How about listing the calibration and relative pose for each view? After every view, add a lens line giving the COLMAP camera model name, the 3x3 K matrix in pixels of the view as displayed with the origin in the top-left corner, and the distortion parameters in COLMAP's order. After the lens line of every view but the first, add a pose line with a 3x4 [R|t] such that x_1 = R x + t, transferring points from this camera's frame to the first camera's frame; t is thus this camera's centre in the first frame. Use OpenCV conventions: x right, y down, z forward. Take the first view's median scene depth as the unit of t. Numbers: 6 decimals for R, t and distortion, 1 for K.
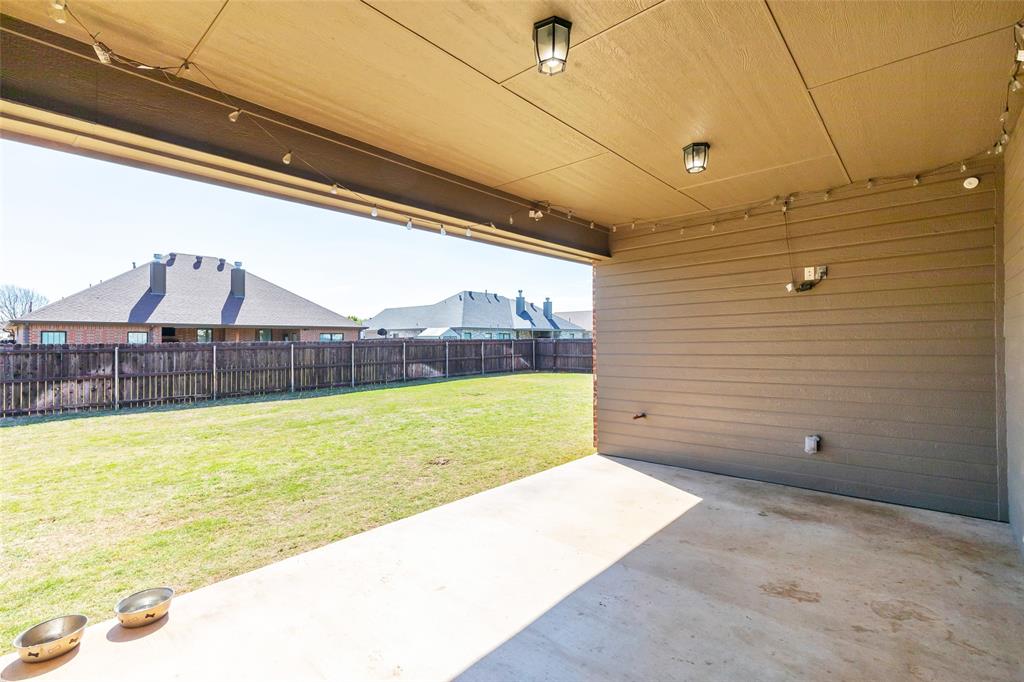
lens RADIAL K [[465.4, 0, 509.8], [0, 465.4, 339.6], [0, 0, 1]] dist [0.015542, 0.000300]
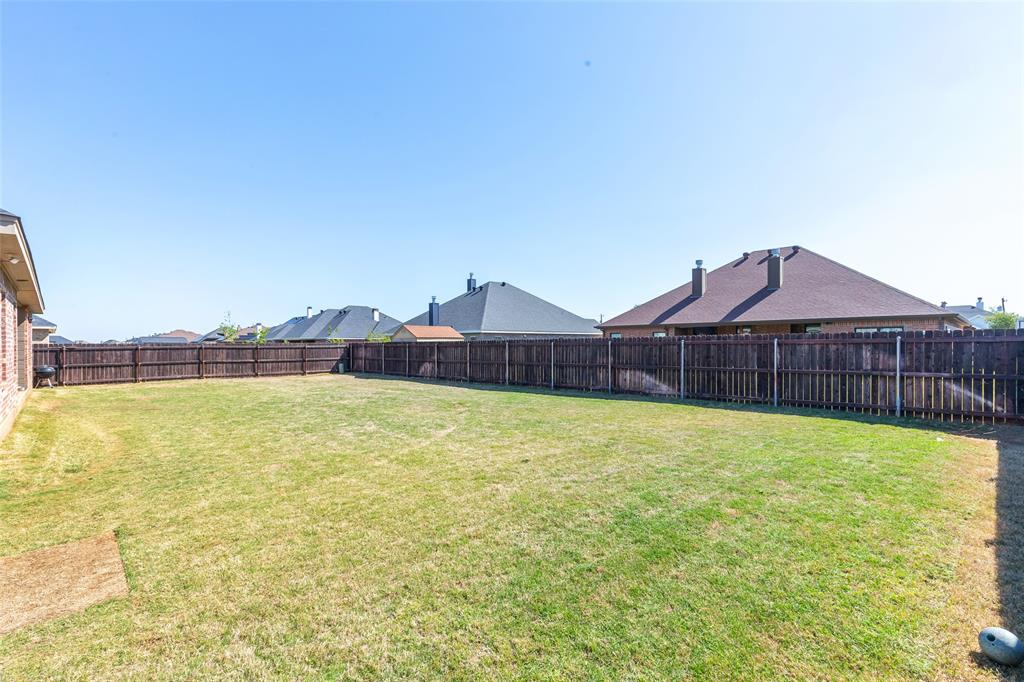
lens RADIAL K [[465.4, 0, 507.0], [0, 465.4, 343.6], [0, 0, 1]] dist [0.015542, 0.000300]
pose [[-0.075300, -0.000656, -0.997161, 0.528174], [0.001967, 0.999998, -0.000806, 0.011320], [0.997159, -0.002022, -0.075298, 0.881142]]
